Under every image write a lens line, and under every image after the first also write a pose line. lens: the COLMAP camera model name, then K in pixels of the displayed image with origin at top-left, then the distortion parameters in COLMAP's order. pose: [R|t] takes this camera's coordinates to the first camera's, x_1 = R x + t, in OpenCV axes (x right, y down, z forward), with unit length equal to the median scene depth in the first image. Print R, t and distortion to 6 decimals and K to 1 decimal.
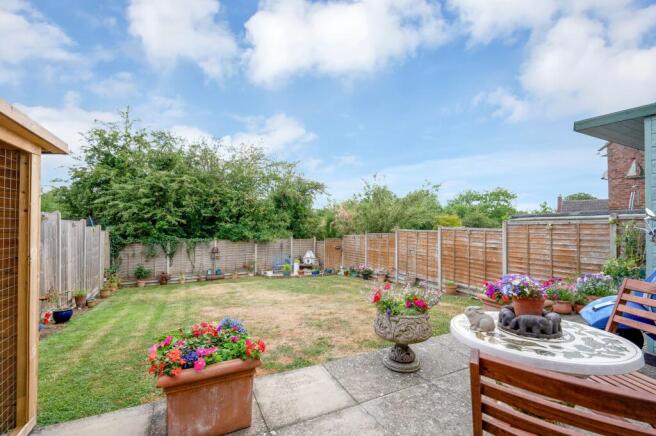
lens RADIAL K [[287.6, 0, 327.2], [0, 287.6, 219.2], [0, 0, 1]] dist [-0.002846, -0.000324]
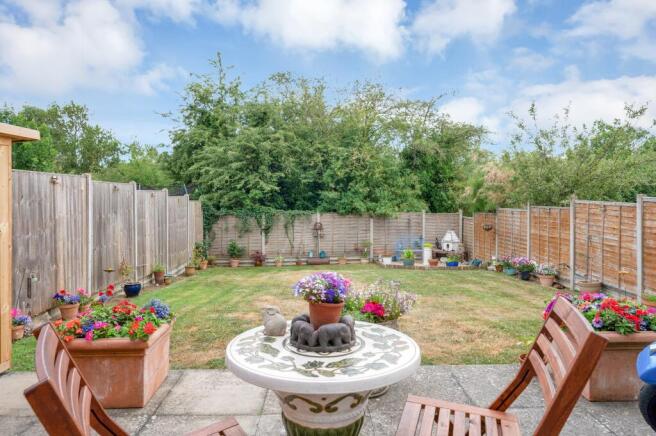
lens RADIAL K [[421.5, 0, 331.2], [0, 421.5, 196.7], [0, 0, 1]] dist [0.009568, -0.002302]
pose [[0.908889, -0.000664, -0.417037, 0.120873], [0.014844, 0.999417, 0.030760, -0.004993], [0.416774, -0.034148, 0.908369, -0.003677]]
